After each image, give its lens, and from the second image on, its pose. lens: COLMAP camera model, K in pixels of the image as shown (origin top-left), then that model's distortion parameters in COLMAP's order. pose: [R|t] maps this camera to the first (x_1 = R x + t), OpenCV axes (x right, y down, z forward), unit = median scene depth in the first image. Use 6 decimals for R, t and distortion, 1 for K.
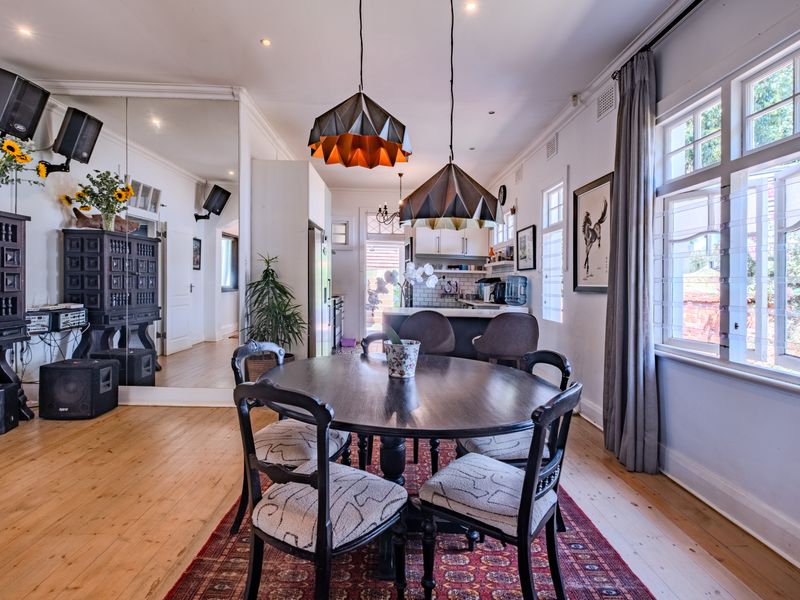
lens RADIAL K [[432.8, 0, 400.6], [0, 432.8, 306.8], [0, 0, 1]] dist [0.001311, 0.000056]
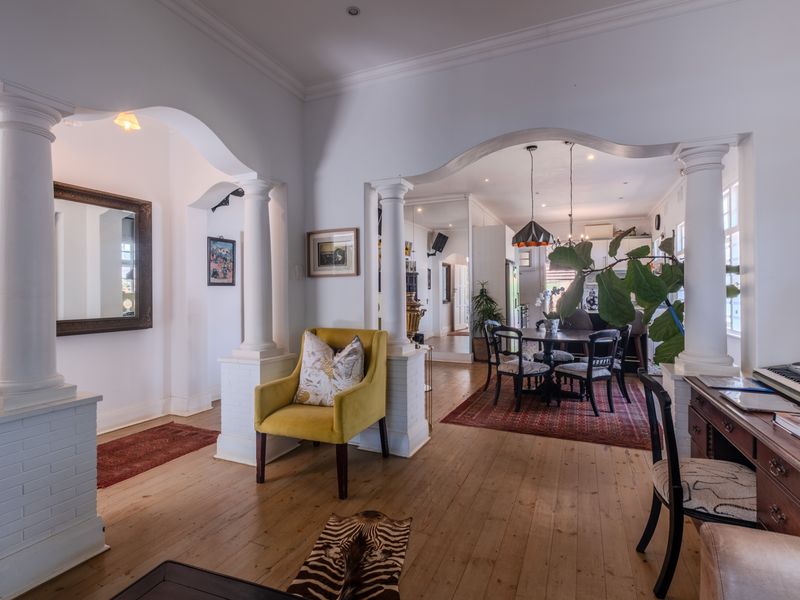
lens RADIAL K [[432.8, 0, 395.6], [0, 432.8, 302.6], [0, 0, 1]] dist [0.001311, 0.000056]
pose [[0.907932, -0.019234, -0.418676, 0.084087], [0.002300, 0.999160, -0.040915, 0.032024], [0.419111, 0.036185, 0.907214, -0.582940]]
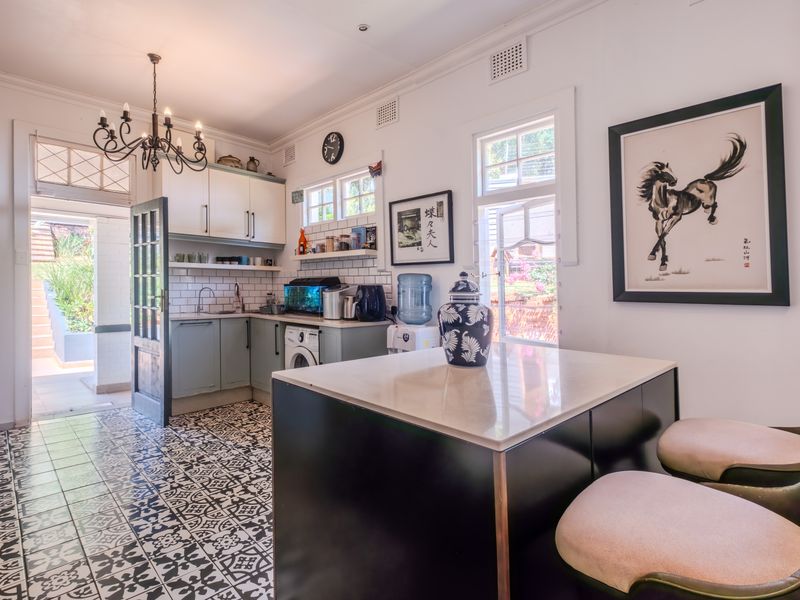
lens RADIAL K [[432.8, 0, 397.4], [0, 432.8, 293.3], [0, 0, 1]] dist [0.001311, 0.000056]
pose [[0.737202, -0.021975, 0.675315, -0.158646], [0.044447, 0.998883, -0.016017, -0.037493], [-0.674209, 0.041823, 0.737355, 0.598996]]
